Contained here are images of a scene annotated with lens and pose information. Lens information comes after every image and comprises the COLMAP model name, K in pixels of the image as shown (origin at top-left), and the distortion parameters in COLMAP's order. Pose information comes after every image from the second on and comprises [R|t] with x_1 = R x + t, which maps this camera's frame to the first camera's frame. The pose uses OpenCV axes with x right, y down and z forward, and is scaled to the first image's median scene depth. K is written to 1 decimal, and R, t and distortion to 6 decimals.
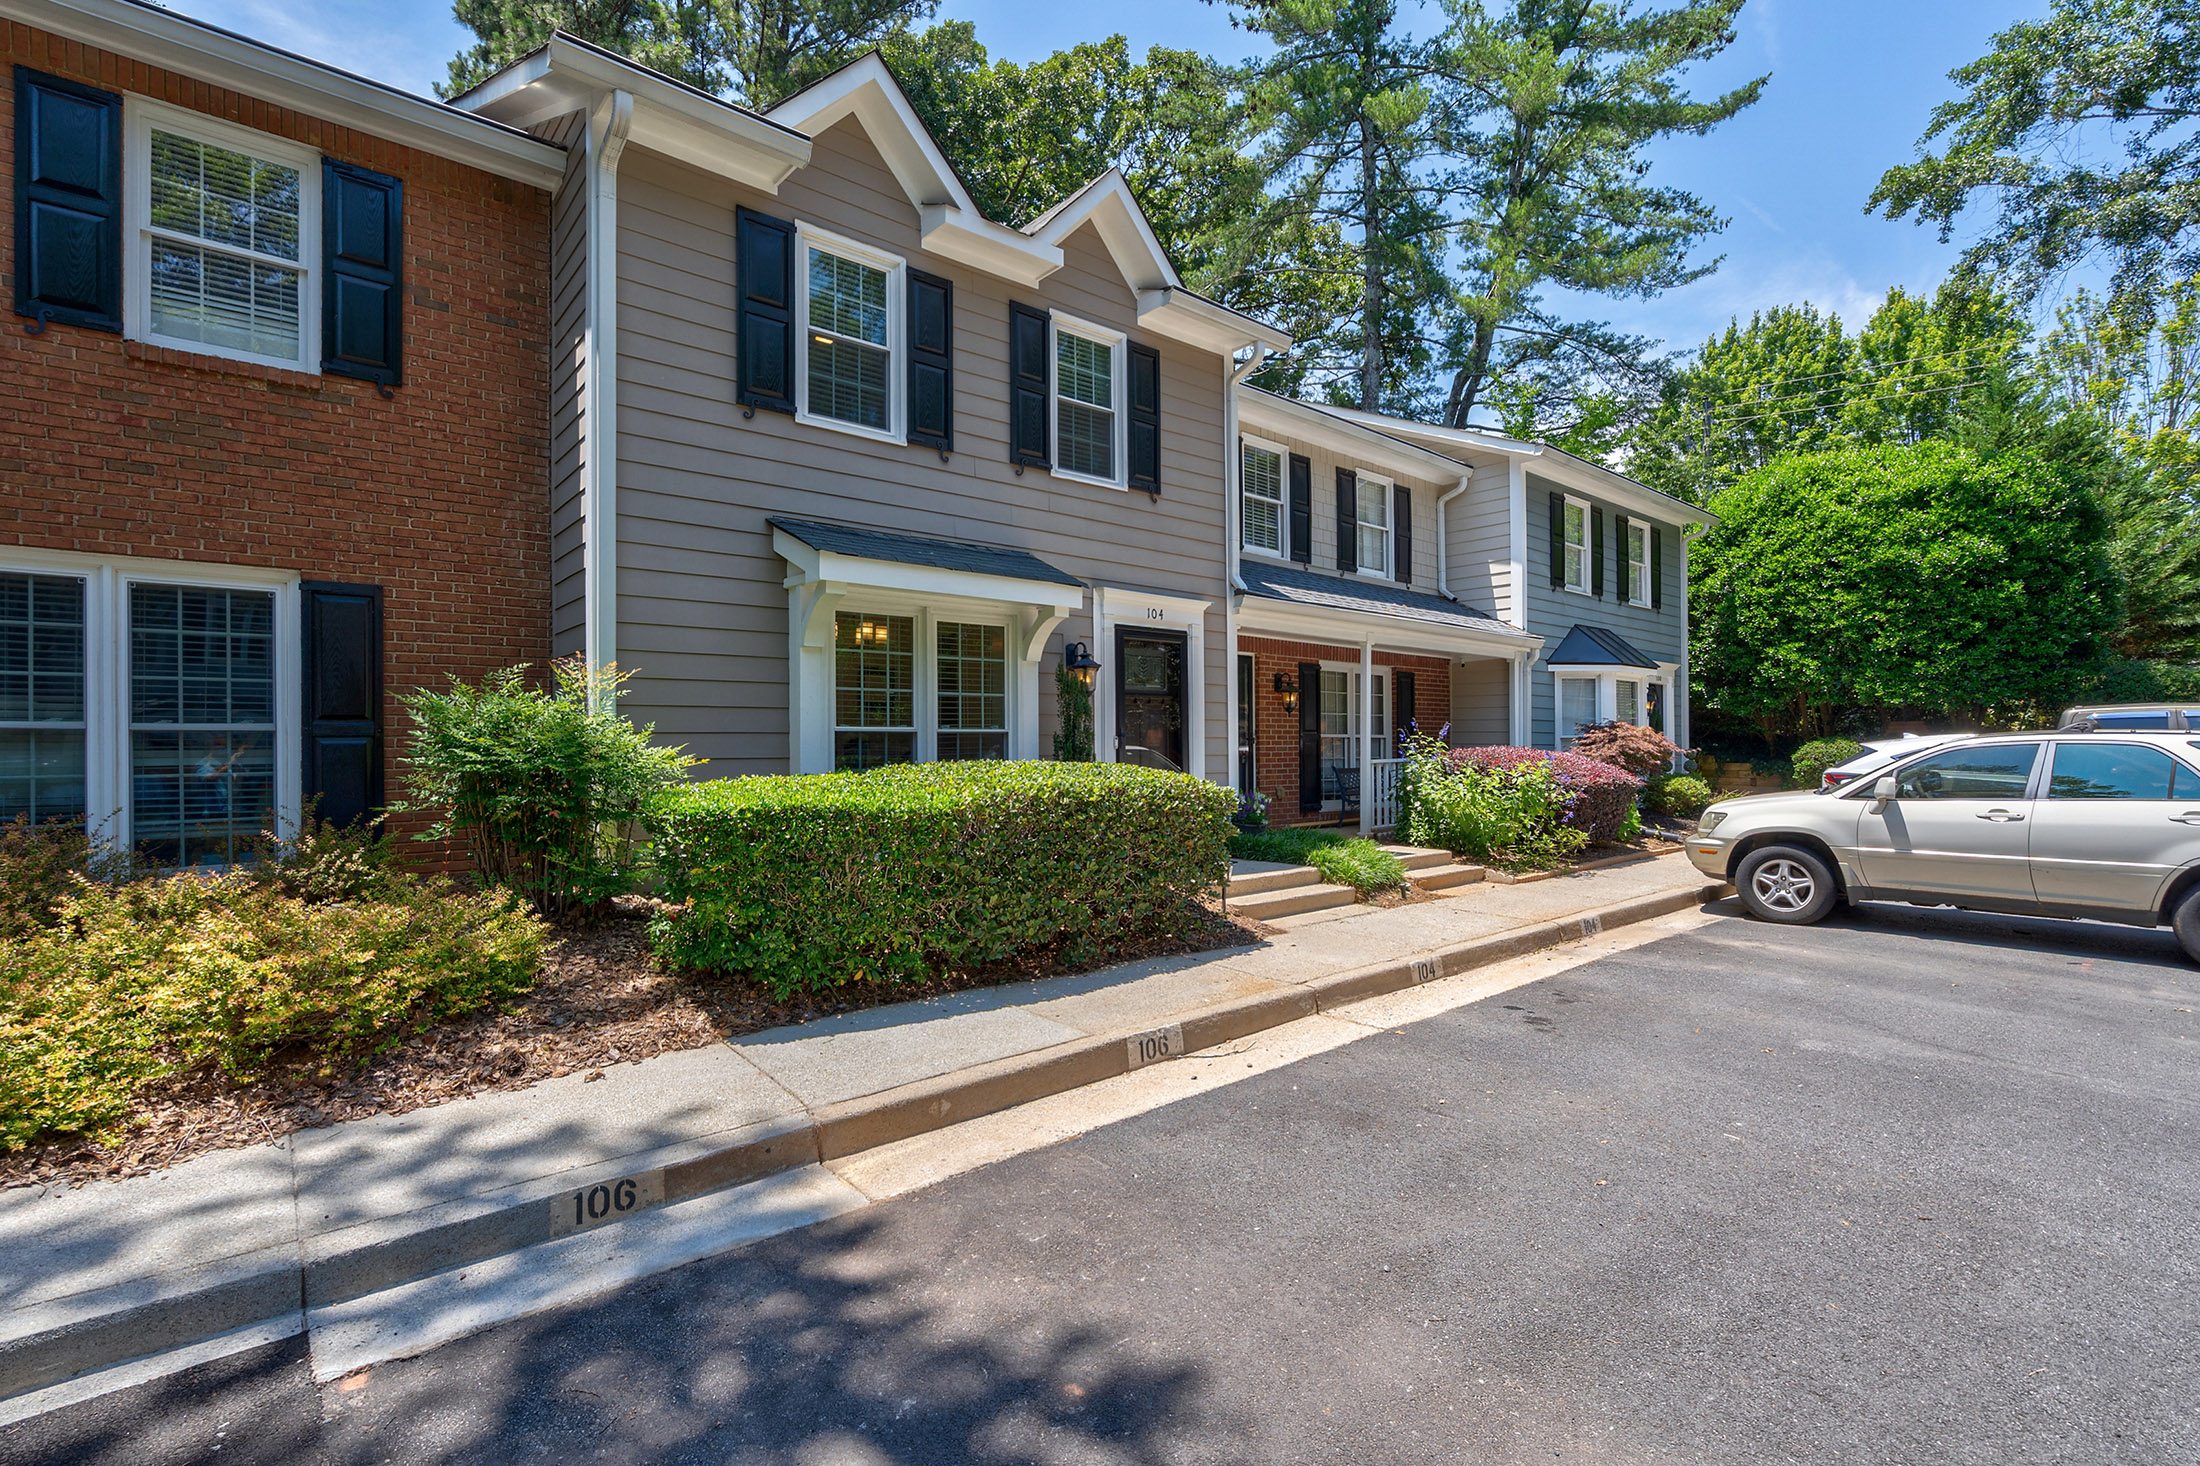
lens RADIAL K [[994.1, 0, 1096.5], [0, 994.1, 735.9], [0, 0, 1]] dist [-0.006678, 0.002849]
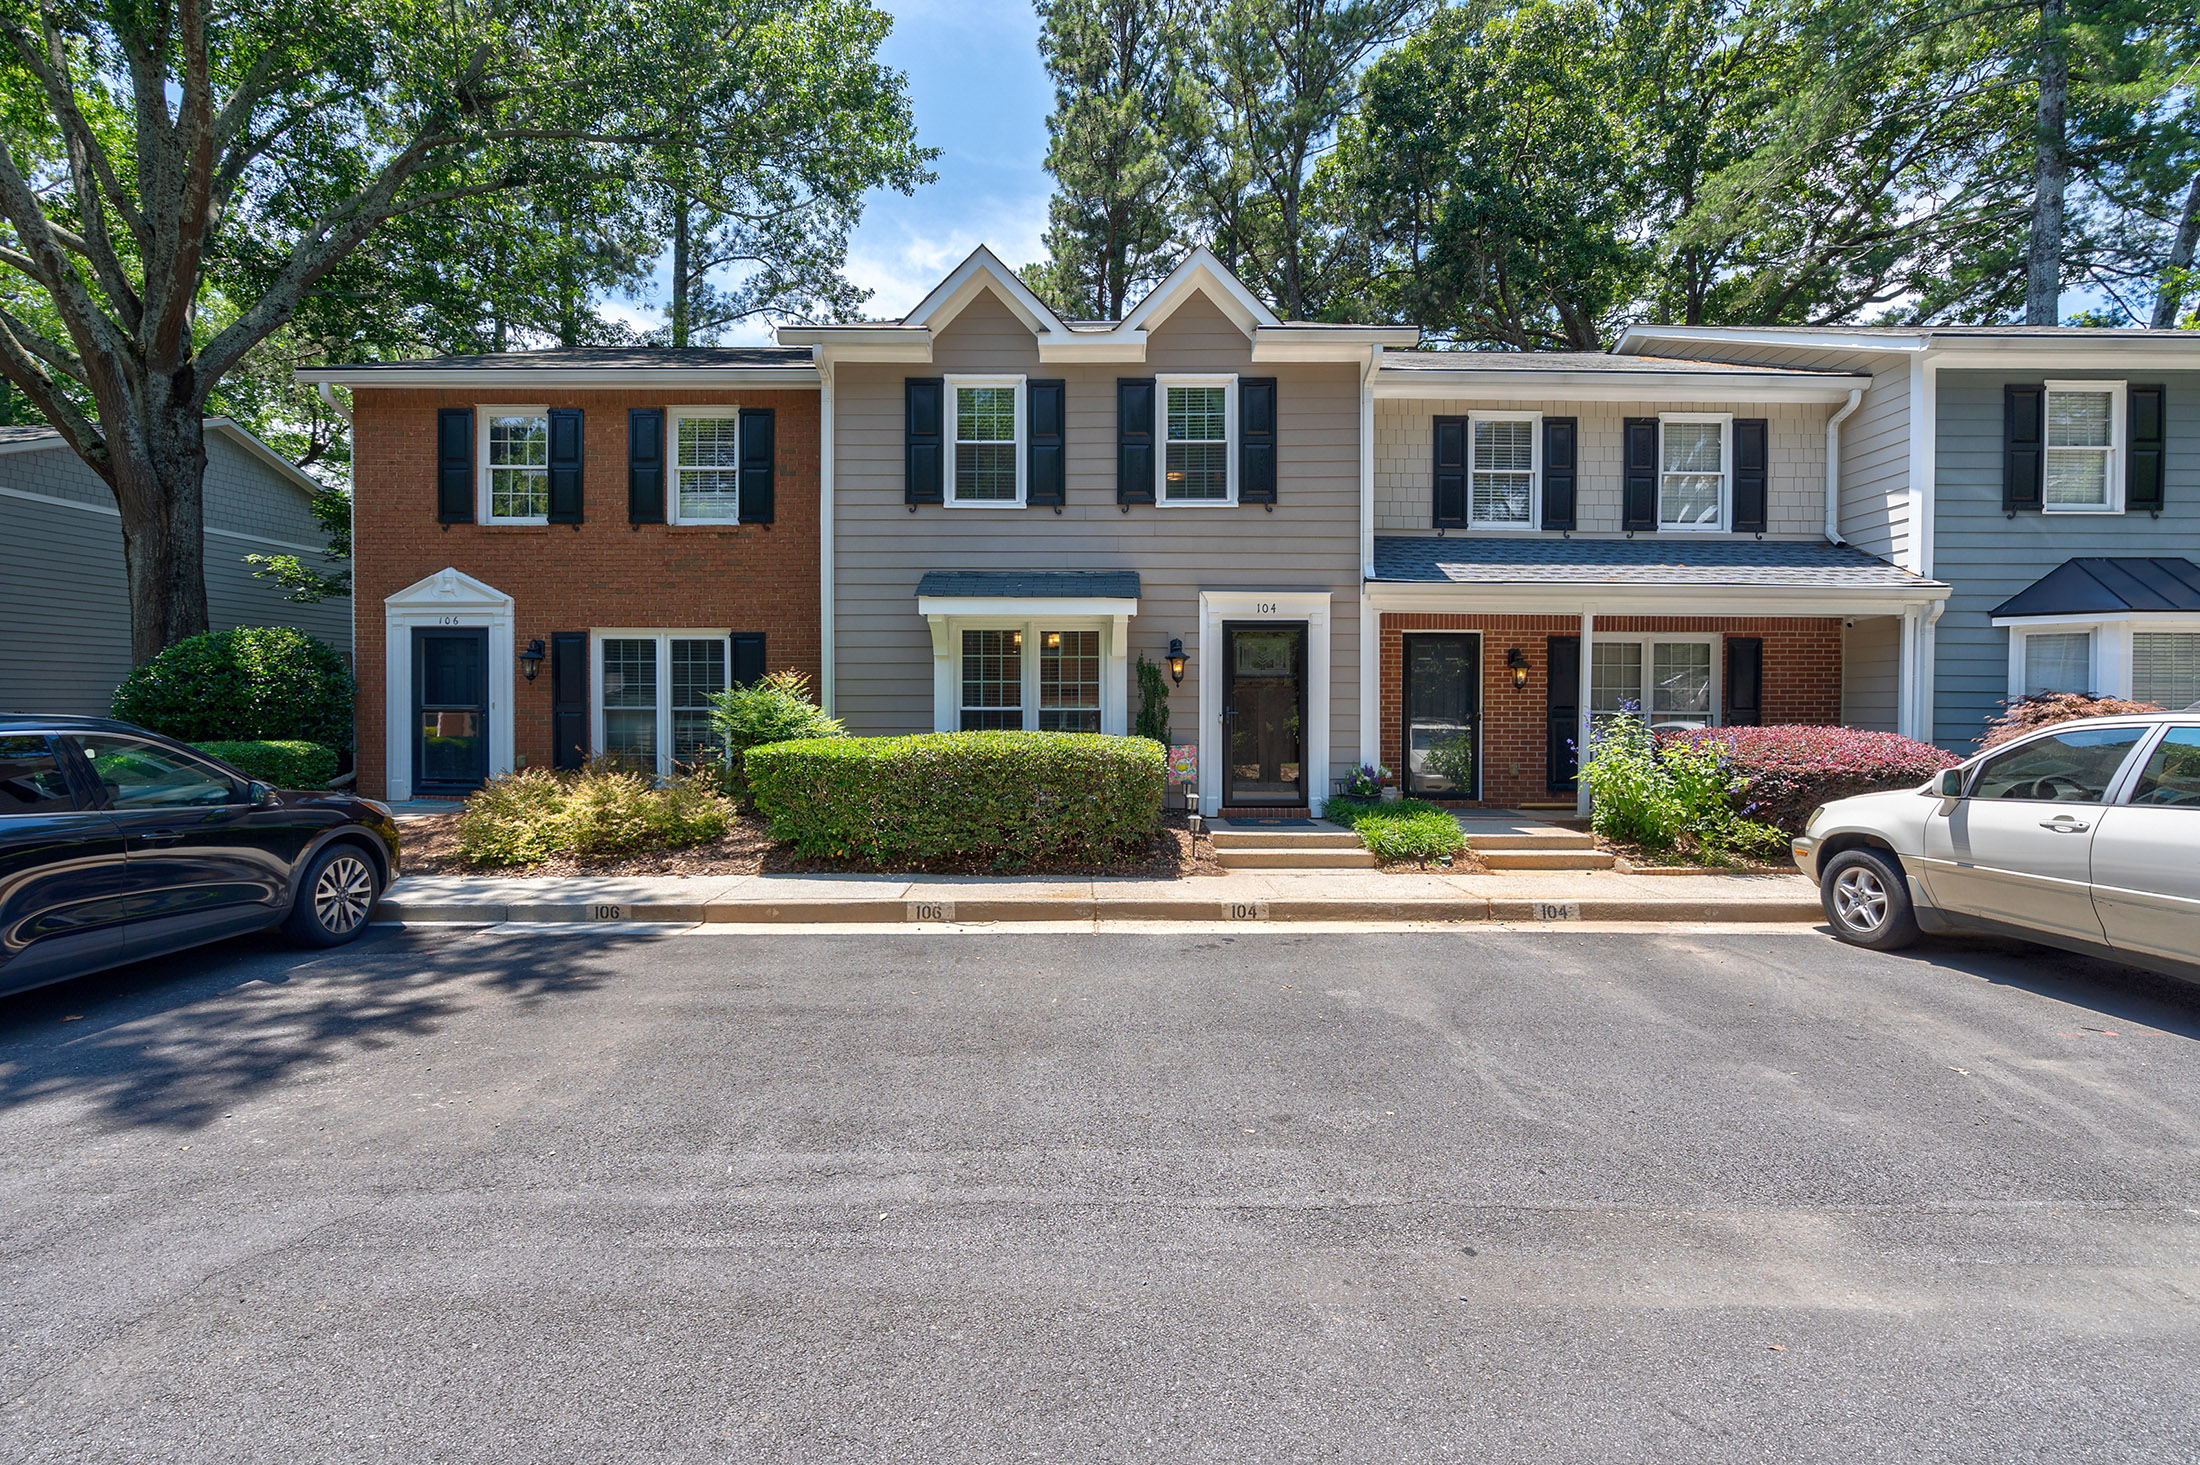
lens RADIAL K [[994.1, 0, 1108.9], [0, 994.1, 732.2], [0, 0, 1]] dist [-0.006678, 0.002849]
pose [[0.766739, 0.013904, -0.641808, 0.740619], [0.000647, 0.999748, 0.022431, -0.004289], [0.641959, -0.017614, 0.766537, -0.013179]]
